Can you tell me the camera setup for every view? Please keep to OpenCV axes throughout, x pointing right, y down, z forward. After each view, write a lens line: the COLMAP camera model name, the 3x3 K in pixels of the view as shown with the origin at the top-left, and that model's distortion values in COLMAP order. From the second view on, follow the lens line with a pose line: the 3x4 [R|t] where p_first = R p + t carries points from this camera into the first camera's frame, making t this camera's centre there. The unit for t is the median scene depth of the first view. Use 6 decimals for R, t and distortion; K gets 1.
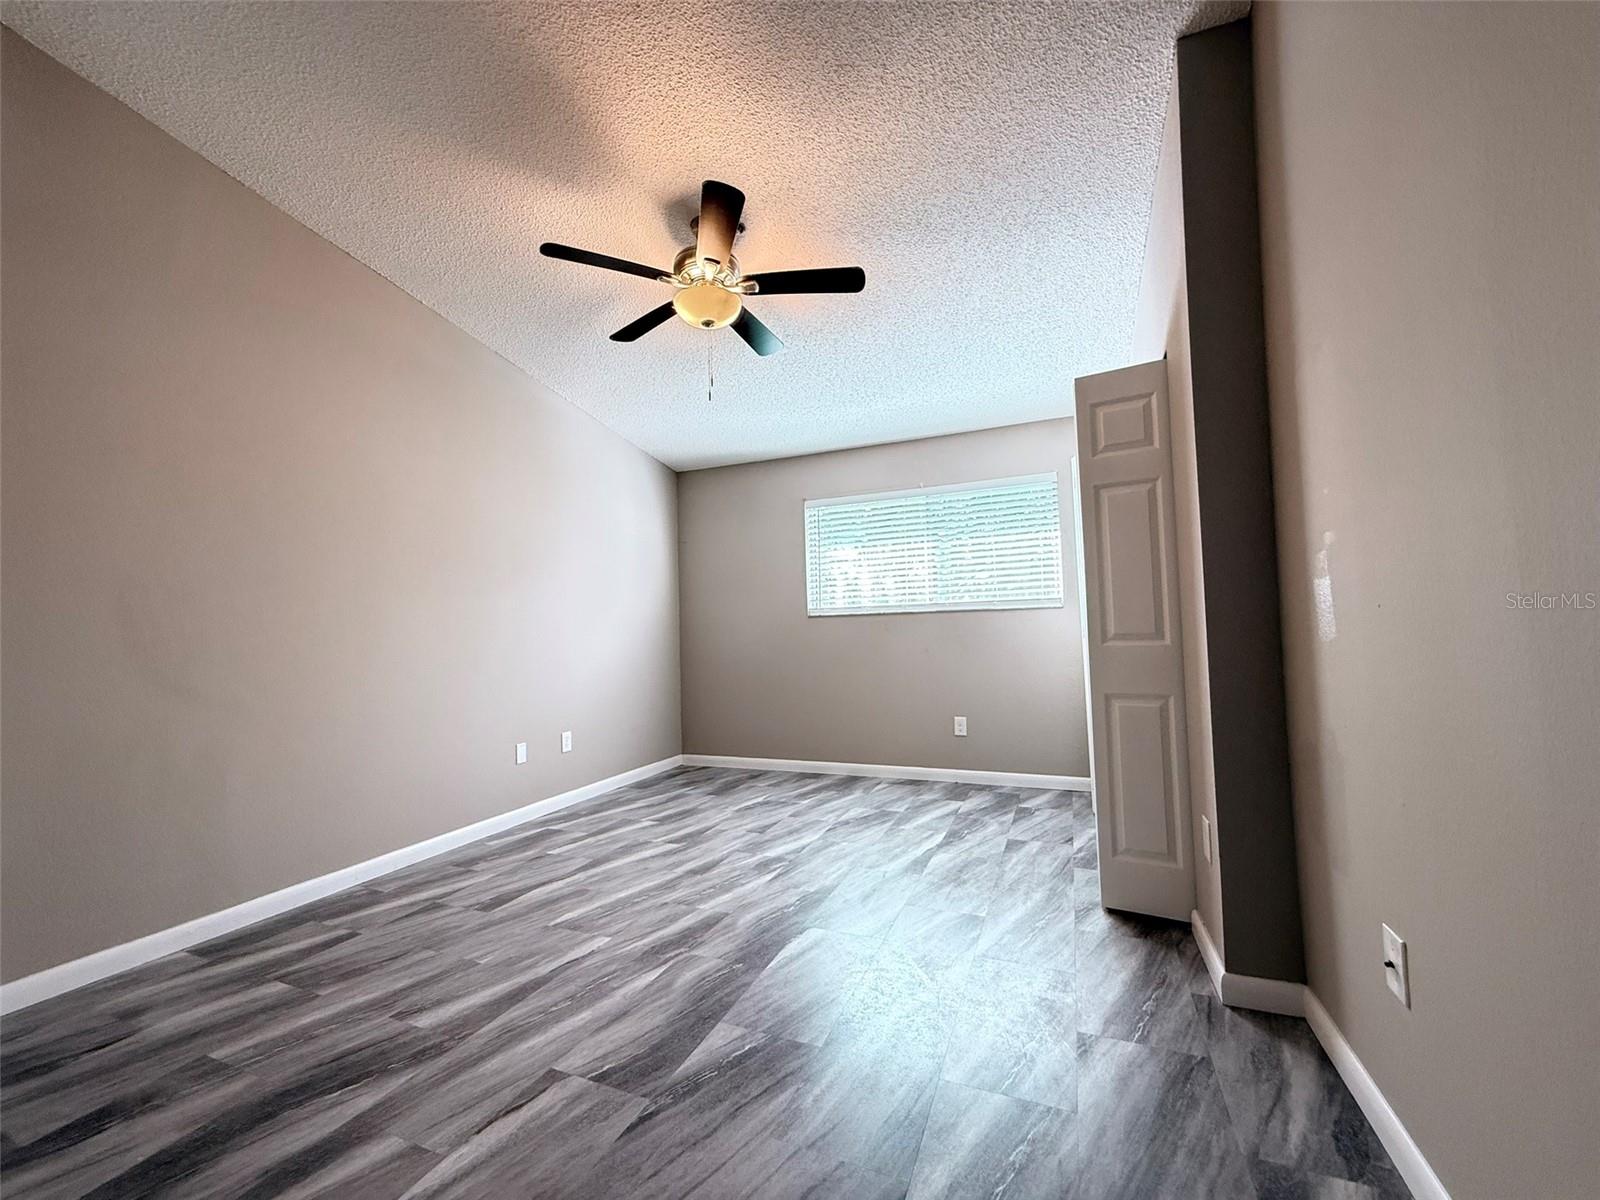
lens RADIAL K [[636.6, 0, 795.4], [0, 636.6, 599.8], [0, 0, 1]] dist [-0.000186, -0.000123]
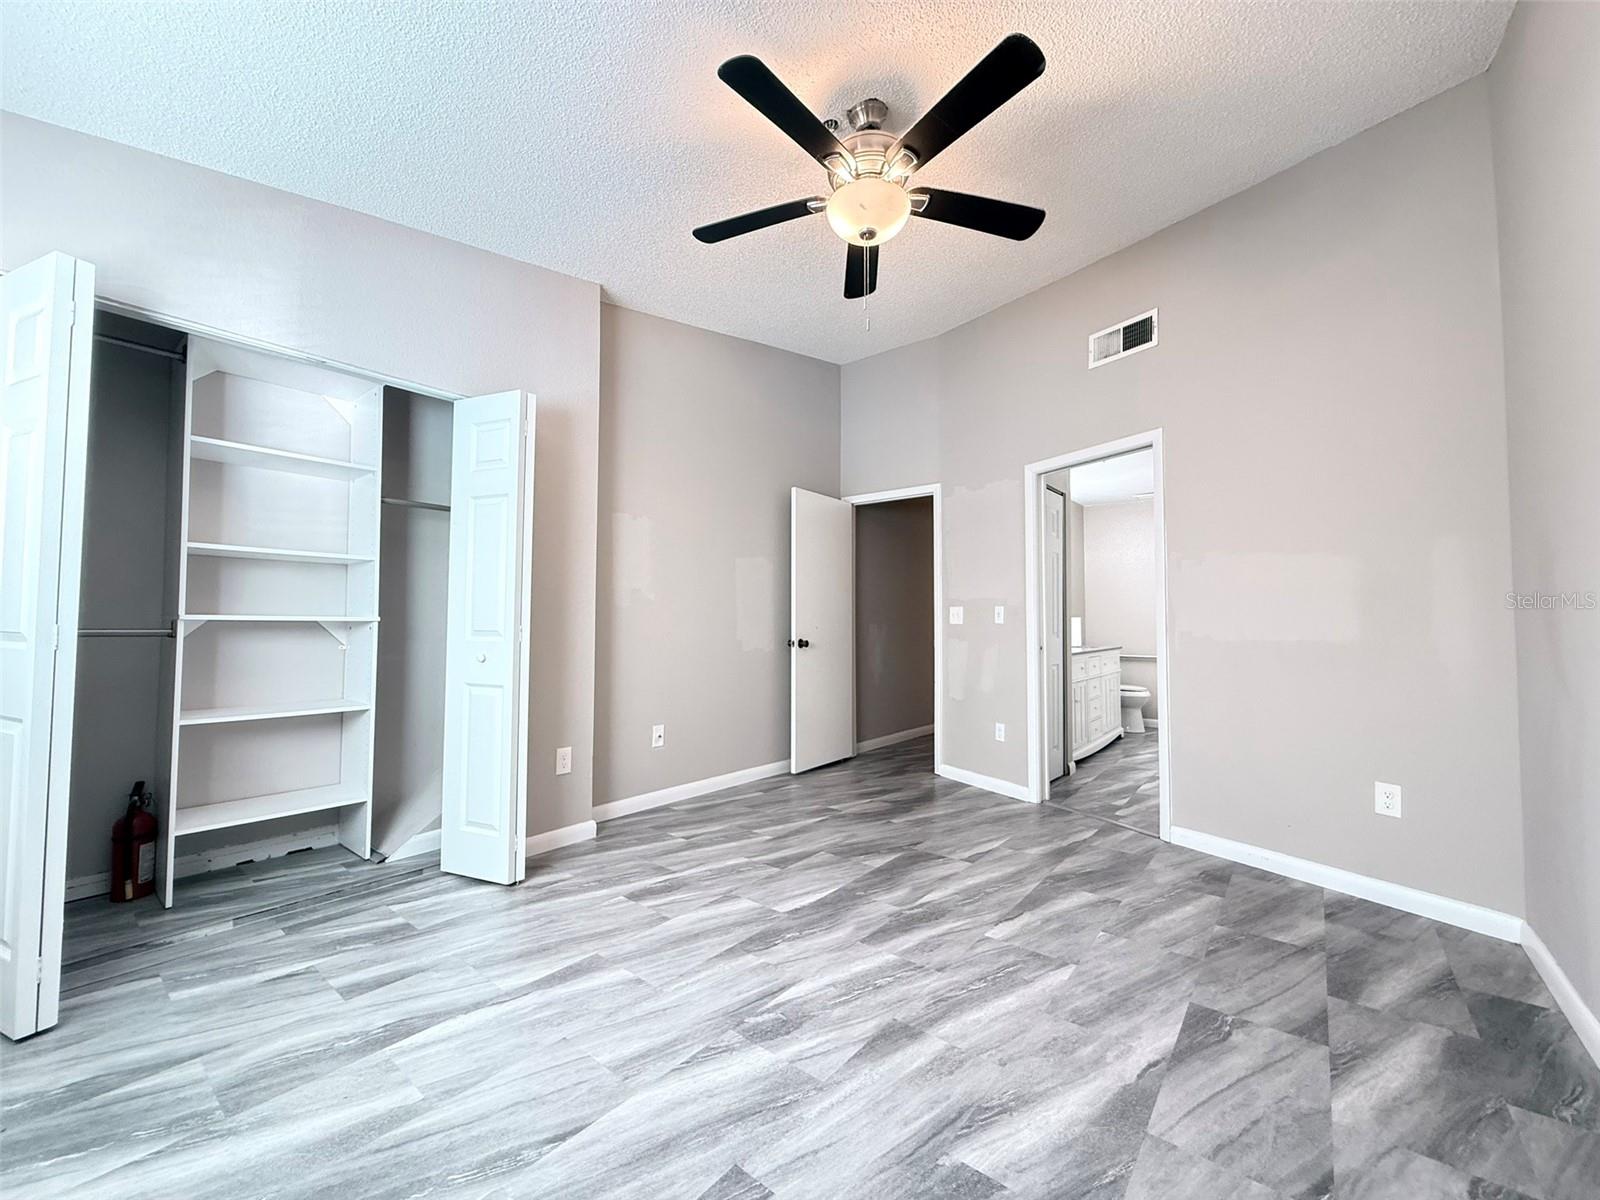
lens RADIAL K [[636.6, 0, 795.4], [0, 636.6, 599.8], [0, 0, 1]] dist [-0.000186, -0.000123]
pose [[-0.961836, 0.032679, 0.271669, -0.270970], [0.008065, 0.995797, -0.091231, 0.103749], [-0.273508, -0.085558, -0.958057, 1.900812]]
